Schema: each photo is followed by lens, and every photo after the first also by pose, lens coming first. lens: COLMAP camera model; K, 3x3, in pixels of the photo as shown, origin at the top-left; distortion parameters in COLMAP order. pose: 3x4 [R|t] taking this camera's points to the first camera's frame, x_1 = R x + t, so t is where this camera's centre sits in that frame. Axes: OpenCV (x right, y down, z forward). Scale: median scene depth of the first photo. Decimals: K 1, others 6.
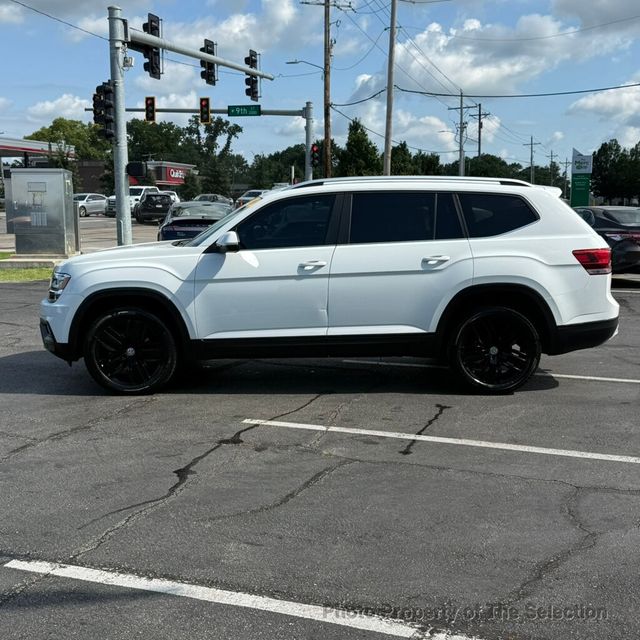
lens RADIAL K [[853.0, 0, 319.5], [0, 853.0, 321.6], [0, 0, 1]] dist [0.111692, 0.000000]
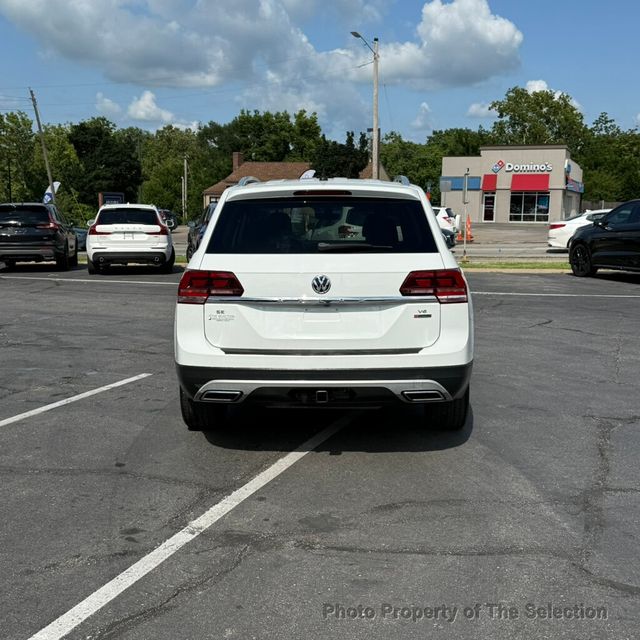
lens RADIAL K [[853.0, 0, 320.6], [0, 853.0, 320.0], [0, 0, 1]] dist [0.111692, 0.000000]
pose [[-0.024509, 0.132021, -0.990944, 1.069536], [-0.141918, 0.980743, 0.134172, -0.158510], [0.989575, 0.143921, -0.005301, 1.138974]]
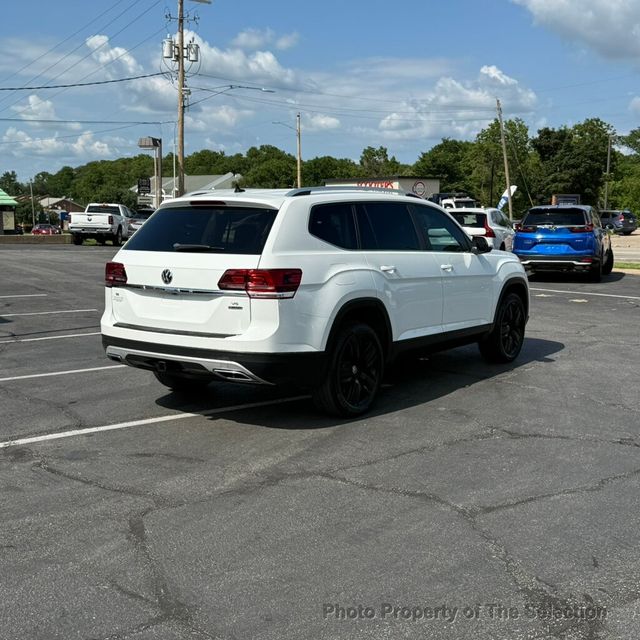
lens RADIAL K [[865.0, 0, 320.9], [0, 865.0, 316.2], [0, 0, 1]] dist [0.063799, 0.000000]
pose [[-0.575319, 0.101147, -0.811651, 1.002959], [-0.118626, 0.971514, 0.205155, -0.256073], [0.809281, 0.214313, -0.546932, 1.764010]]
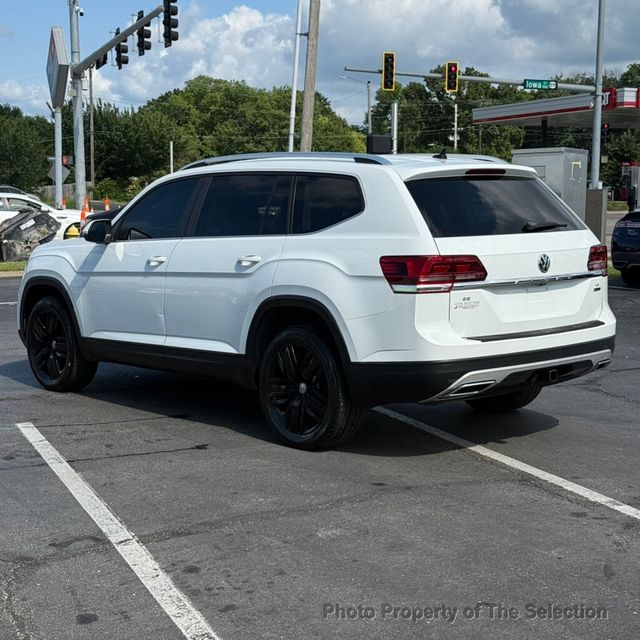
lens RADIAL K [[1210.0, 0, 323.2], [0, 1210.0, 319.5], [0, 0, 1]] dist [0.112586, 0.000000]
pose [[0.668182, 0.076282, -0.740077, 0.986847], [-0.100555, 0.994862, 0.011757, -0.038985], [0.737171, 0.066563, 0.672419, 0.319585]]
